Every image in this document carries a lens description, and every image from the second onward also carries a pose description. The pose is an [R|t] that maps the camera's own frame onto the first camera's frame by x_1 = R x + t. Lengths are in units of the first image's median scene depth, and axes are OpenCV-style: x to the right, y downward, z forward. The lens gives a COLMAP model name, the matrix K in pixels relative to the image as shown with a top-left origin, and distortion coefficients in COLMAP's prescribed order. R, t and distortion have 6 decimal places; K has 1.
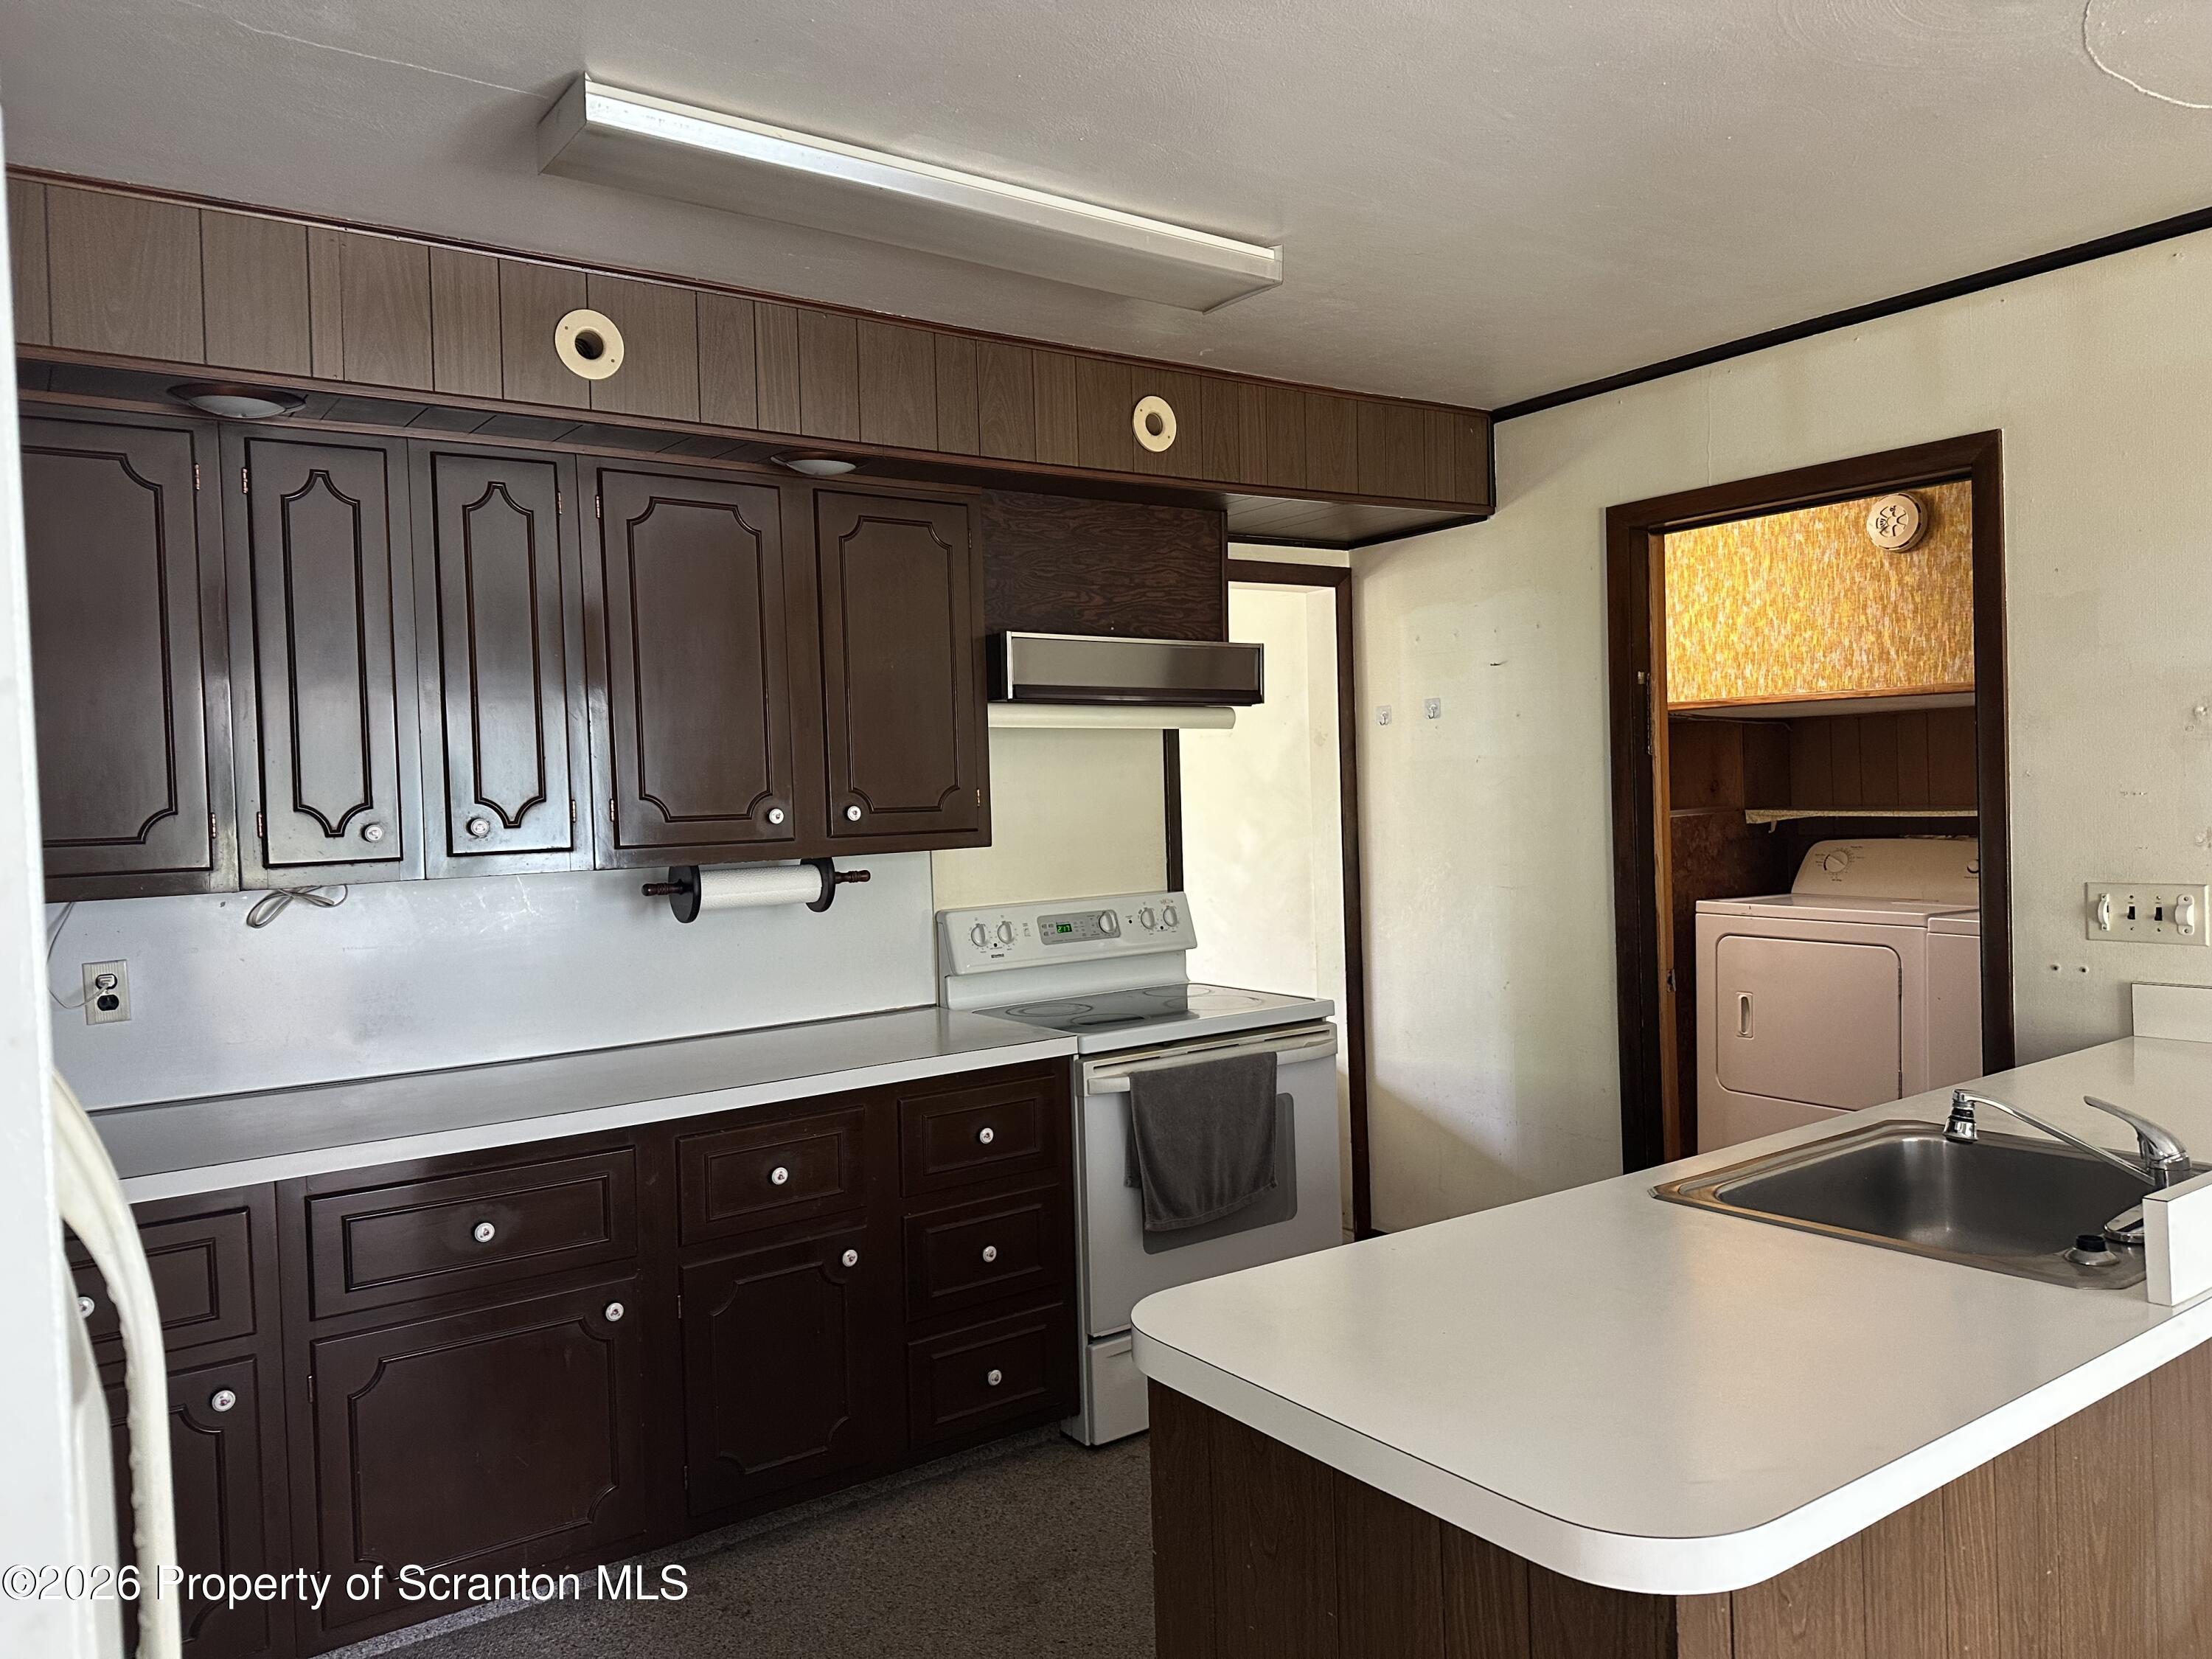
lens RADIAL K [[1605.0, 0, 1295.1], [0, 1605.0, 816.8], [0, 0, 1]] dist [0.091369, -0.156302]
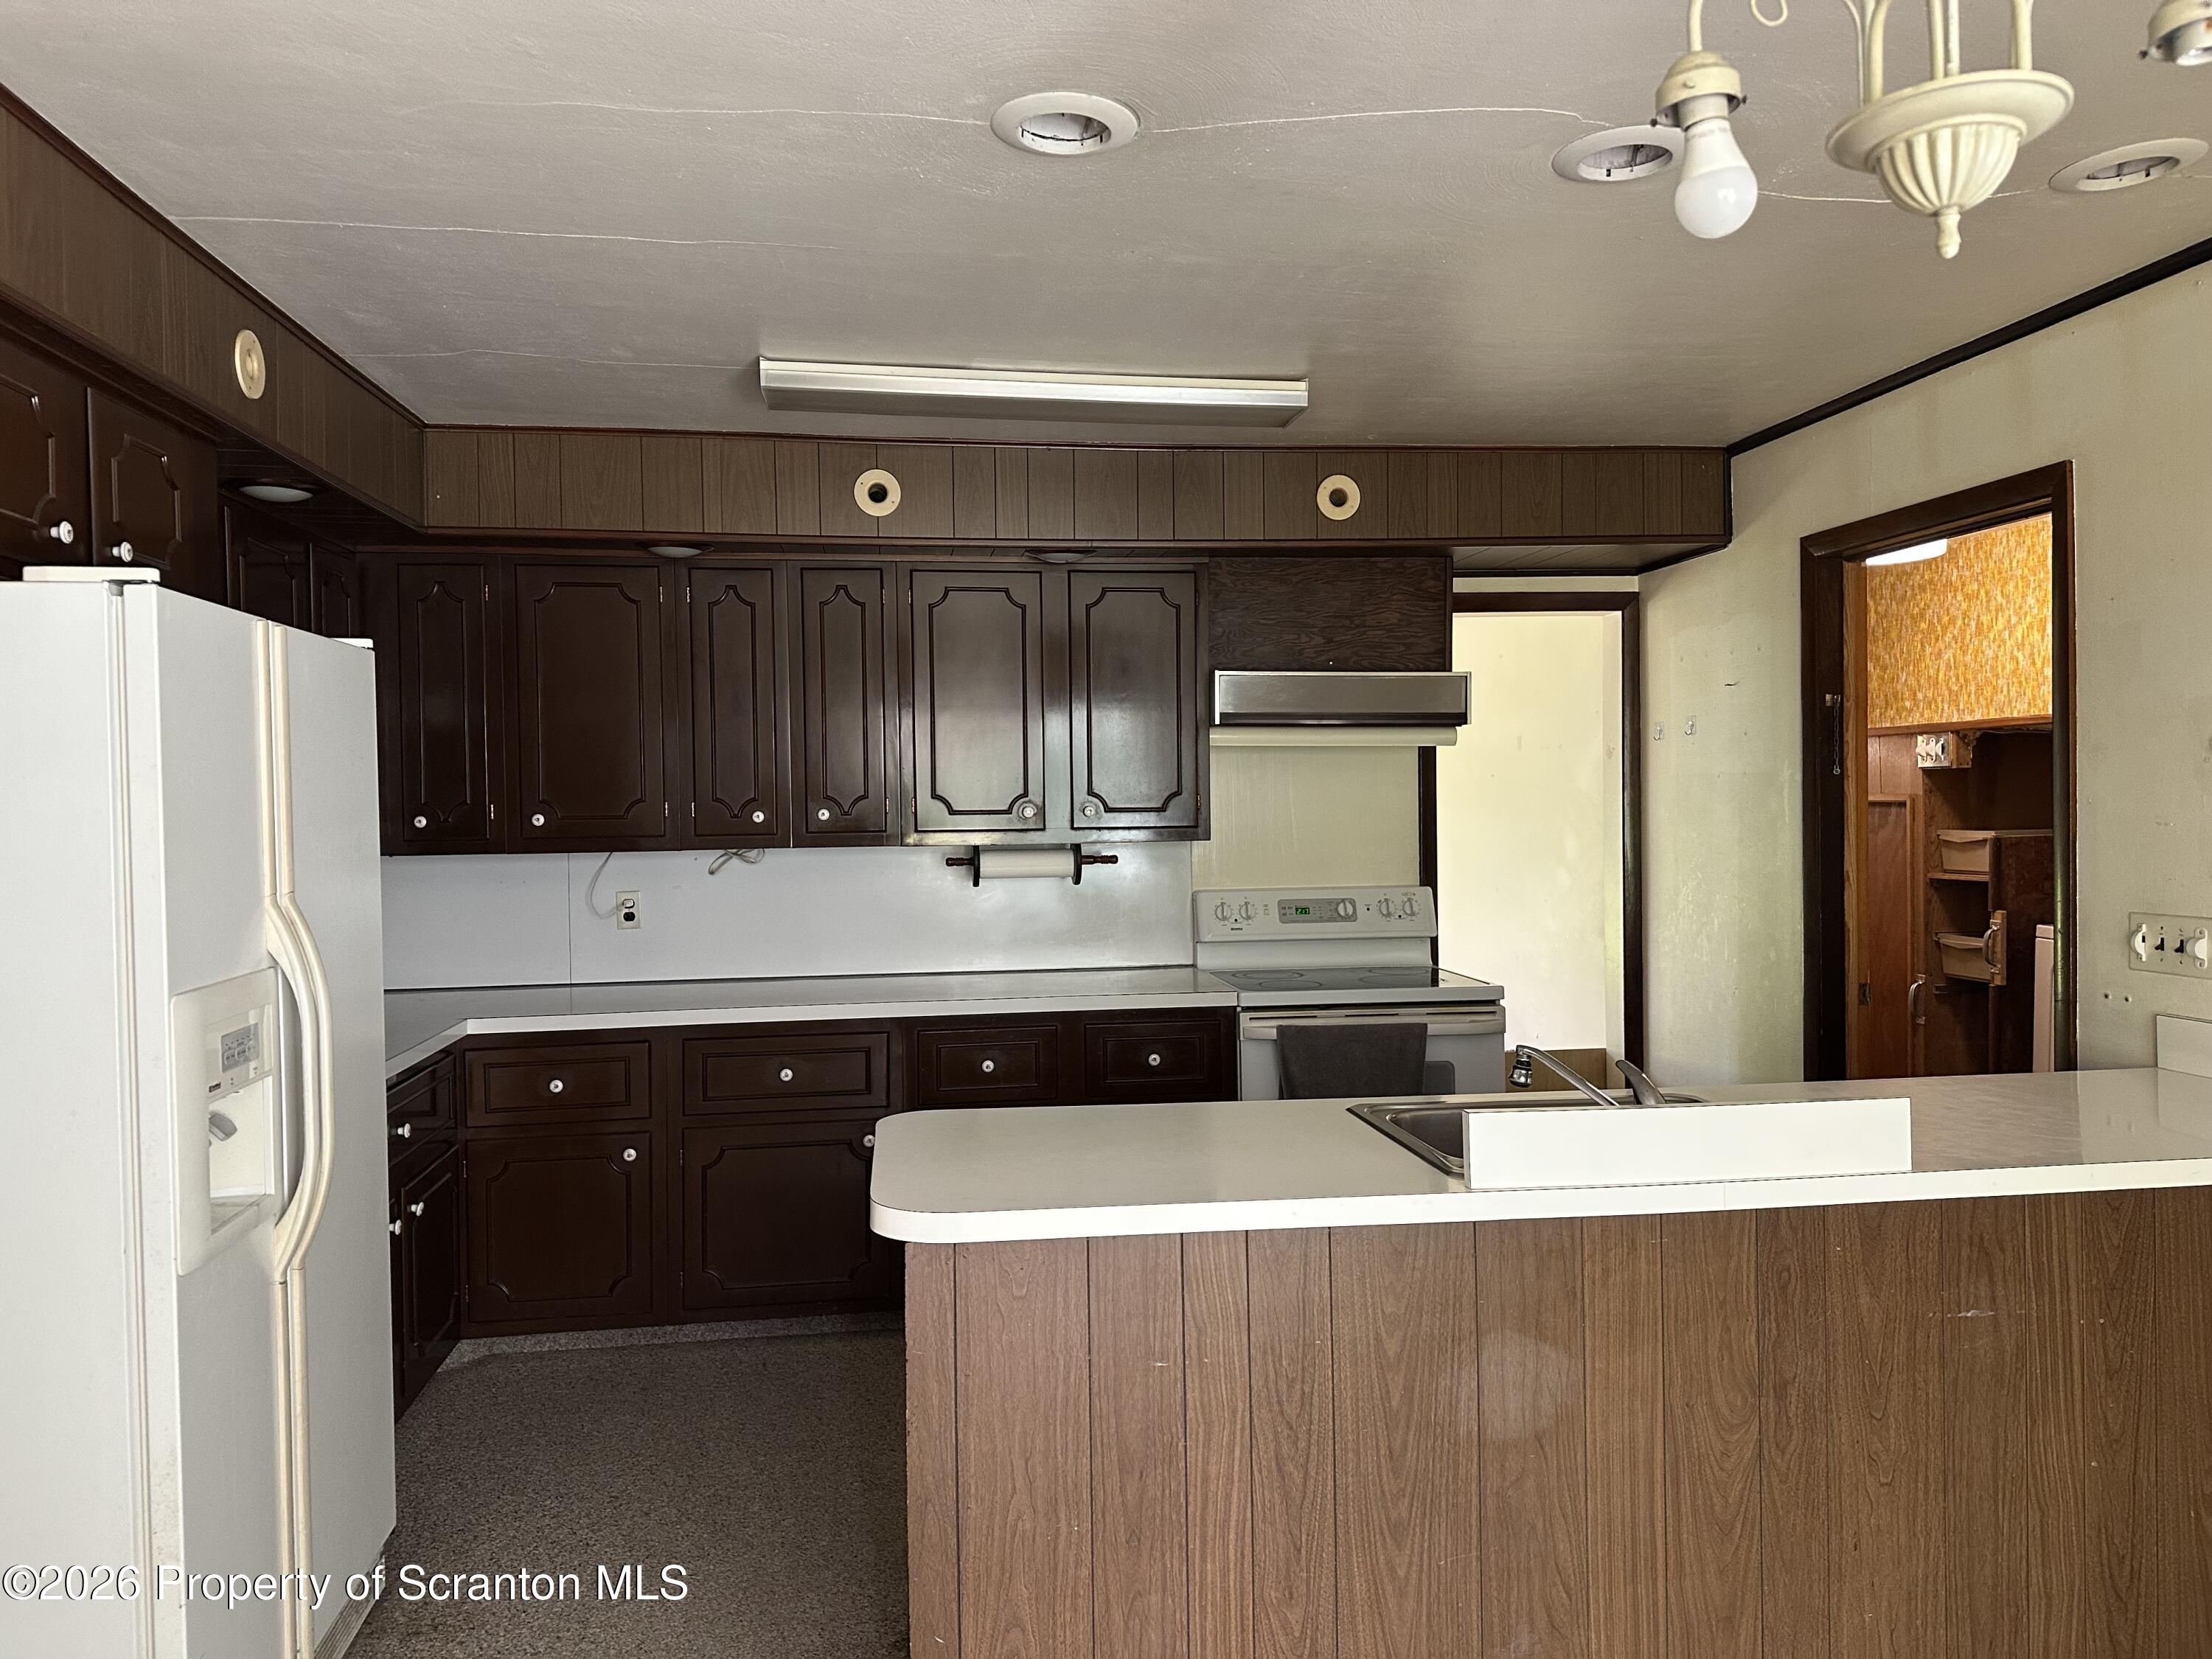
lens RADIAL K [[1566.0, 0, 1101.0], [0, 1566.0, 816.2], [0, 0, 1]] dist [0.023007, -0.062698]
pose [[0.879334, 0.027037, -0.475438, 0.298825], [-0.026867, 0.999613, 0.007155, -0.006467], [0.475448, 0.006482, 0.879720, -0.113224]]
